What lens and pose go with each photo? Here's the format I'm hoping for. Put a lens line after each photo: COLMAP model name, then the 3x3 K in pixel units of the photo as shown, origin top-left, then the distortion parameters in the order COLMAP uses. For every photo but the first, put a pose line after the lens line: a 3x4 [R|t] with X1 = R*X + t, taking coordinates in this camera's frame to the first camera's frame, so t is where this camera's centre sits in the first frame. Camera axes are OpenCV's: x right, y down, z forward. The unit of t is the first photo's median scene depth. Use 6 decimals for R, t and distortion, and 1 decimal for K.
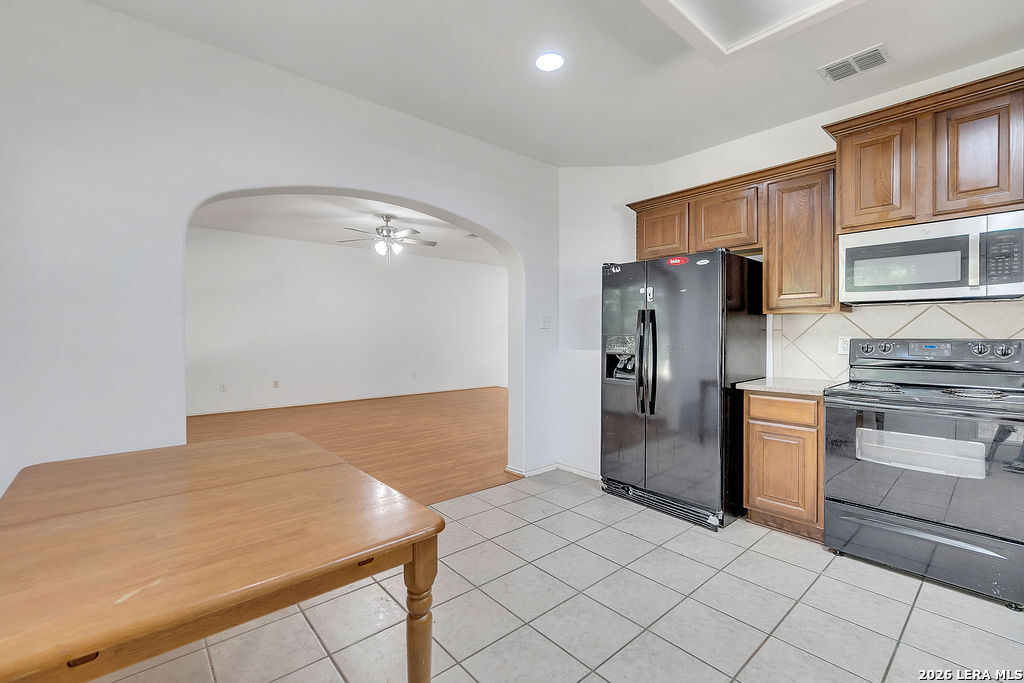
lens RADIAL K [[441.8, 0, 507.9], [0, 441.8, 334.7], [0, 0, 1]] dist [-0.009927, 0.001379]
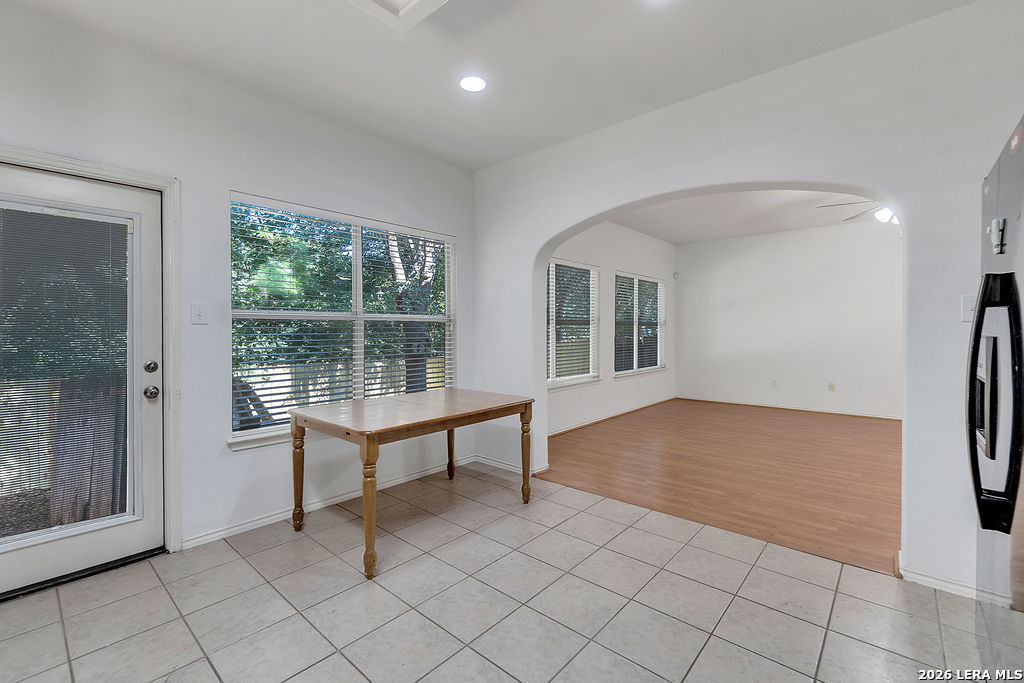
lens RADIAL K [[441.8, 0, 508.2], [0, 441.8, 340.2], [0, 0, 1]] dist [-0.009927, 0.001379]
pose [[0.124046, 0.017010, -0.992131, 0.642274], [0.000128, 0.999853, 0.017158, -0.001346], [0.992276, -0.002256, 0.124026, 0.488984]]
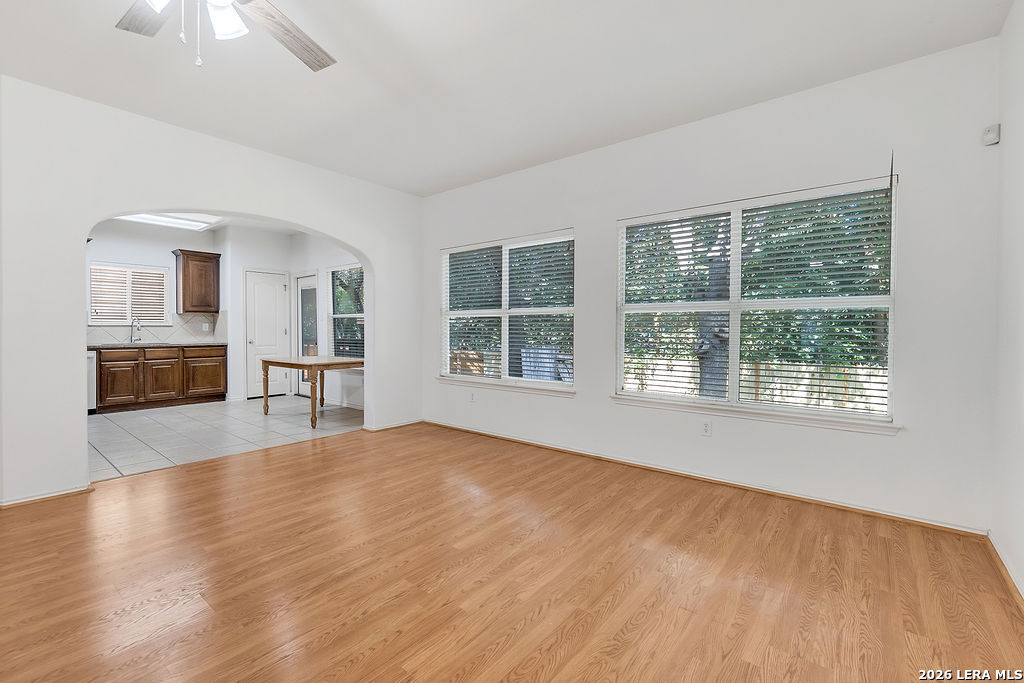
lens RADIAL K [[441.8, 0, 500.9], [0, 441.8, 333.4], [0, 0, 1]] dist [-0.009927, 0.001379]
pose [[-0.987085, -0.005190, -0.160113, -0.740474], [-0.007426, 0.999883, 0.013368, 0.014537], [0.160025, 0.014384, -0.987008, 2.334090]]
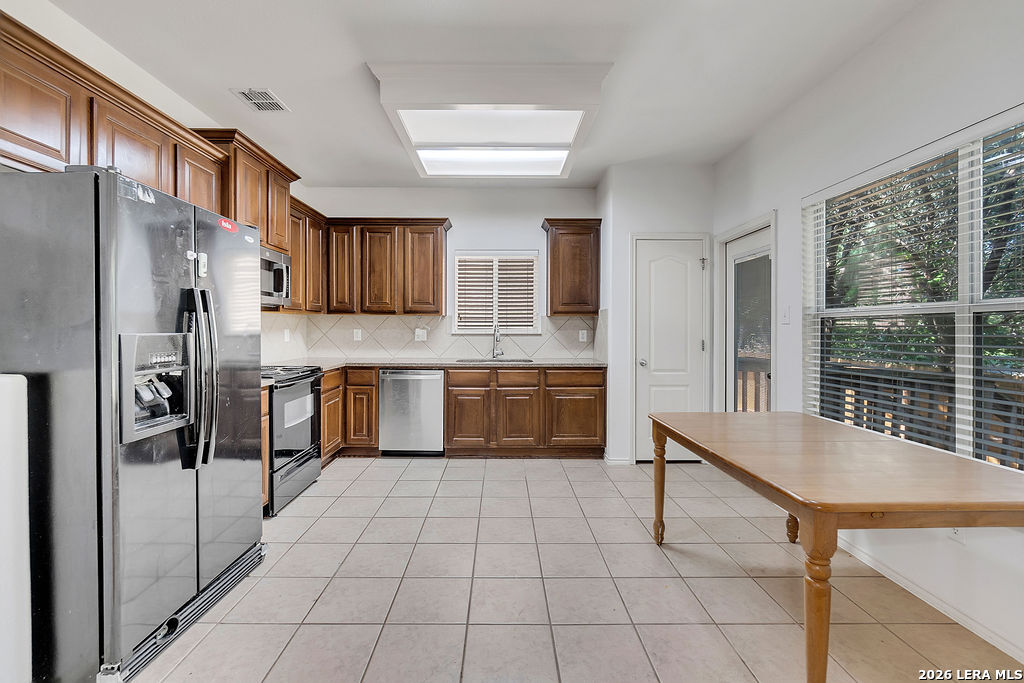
lens RADIAL K [[441.8, 0, 505.5], [0, 441.8, 334.6], [0, 0, 1]] dist [-0.009927, 0.001379]
pose [[-0.759893, -0.014722, 0.649881, -0.369242], [-0.003735, 0.999826, 0.018282, -0.008409], [-0.650037, 0.011465, -0.759816, 1.148749]]
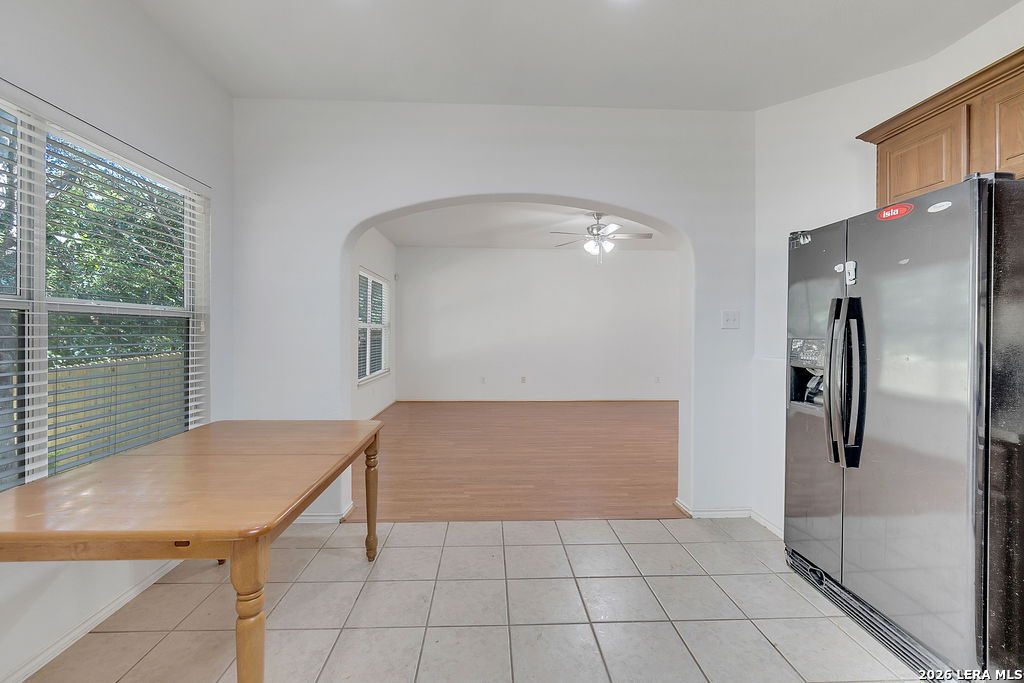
lens RADIAL K [[441.8, 0, 507.9], [0, 441.8, 338.7], [0, 0, 1]] dist [-0.009927, 0.001379]
pose [[0.779827, 0.007368, -0.625952, 0.322819], [-0.003190, 0.999965, 0.007796, -0.002493], [0.625987, -0.004082, 0.779823, 0.214060]]
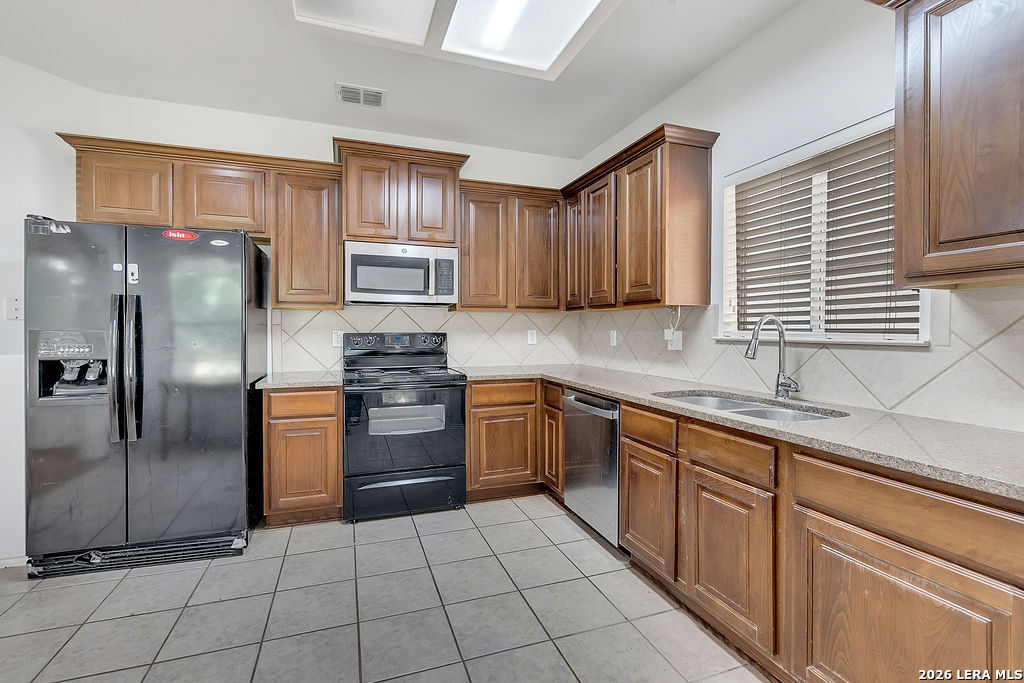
lens RADIAL K [[441.8, 0, 504.5], [0, 441.8, 335.7], [0, 0, 1]] dist [-0.009927, 0.001379]
pose [[0.368474, -0.012407, 0.929555, -0.117121], [-0.000527, 0.999908, 0.013555, 0.000184], [-0.929638, -0.005484, 0.368433, 0.162630]]
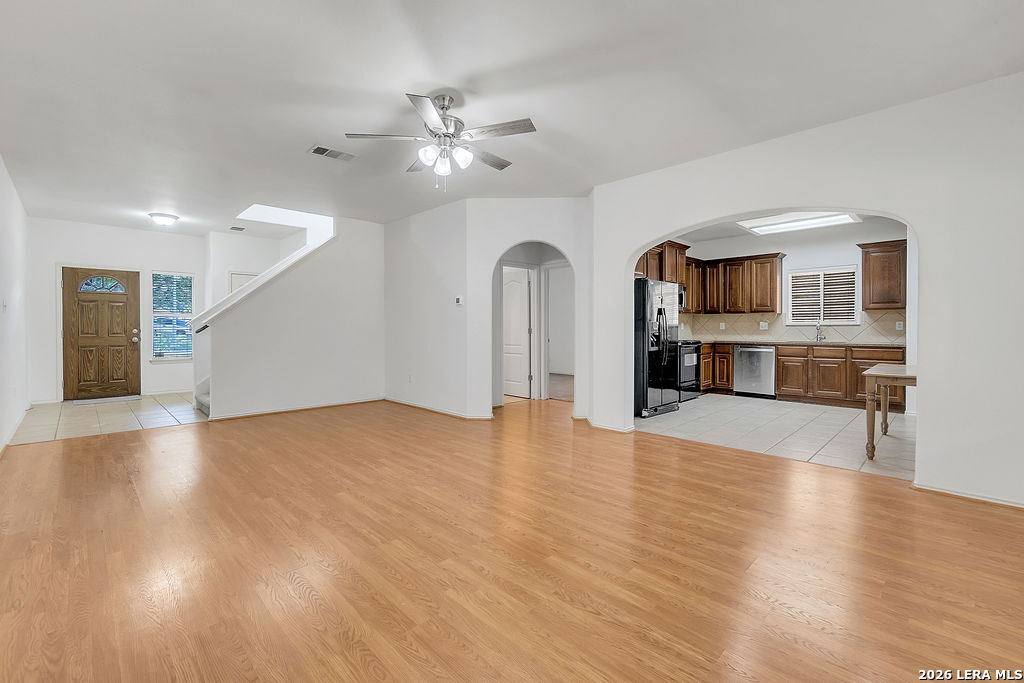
lens RADIAL K [[441.8, 0, 509.8], [0, 441.8, 329.6], [0, 0, 1]] dist [-0.009927, 0.001379]
pose [[-0.064244, -0.008641, 0.997897, -1.462599], [0.004074, 0.999952, 0.008921, 0.015253], [-0.997926, 0.004638, -0.064205, 1.716724]]
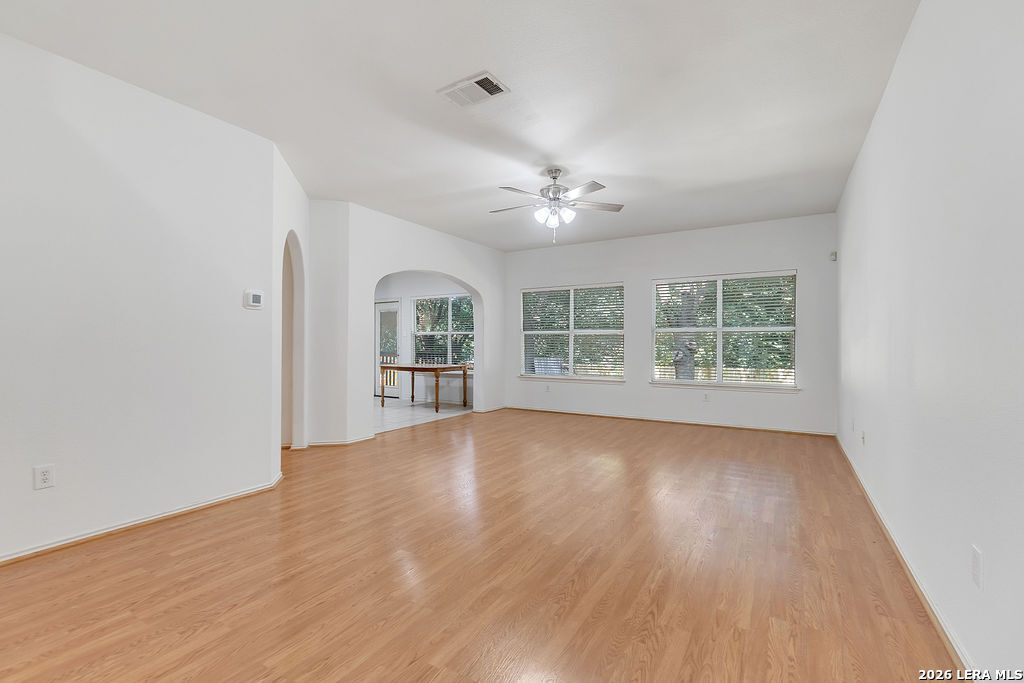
lens RADIAL K [[441.8, 0, 510.8], [0, 441.8, 335.6], [0, 0, 1]] dist [-0.009927, 0.001379]
pose [[-0.954523, -0.010128, -0.297964, 0.009375], [-0.006192, 0.999881, -0.014151, 0.014266], [0.298072, -0.011663, -0.954472, 2.977057]]
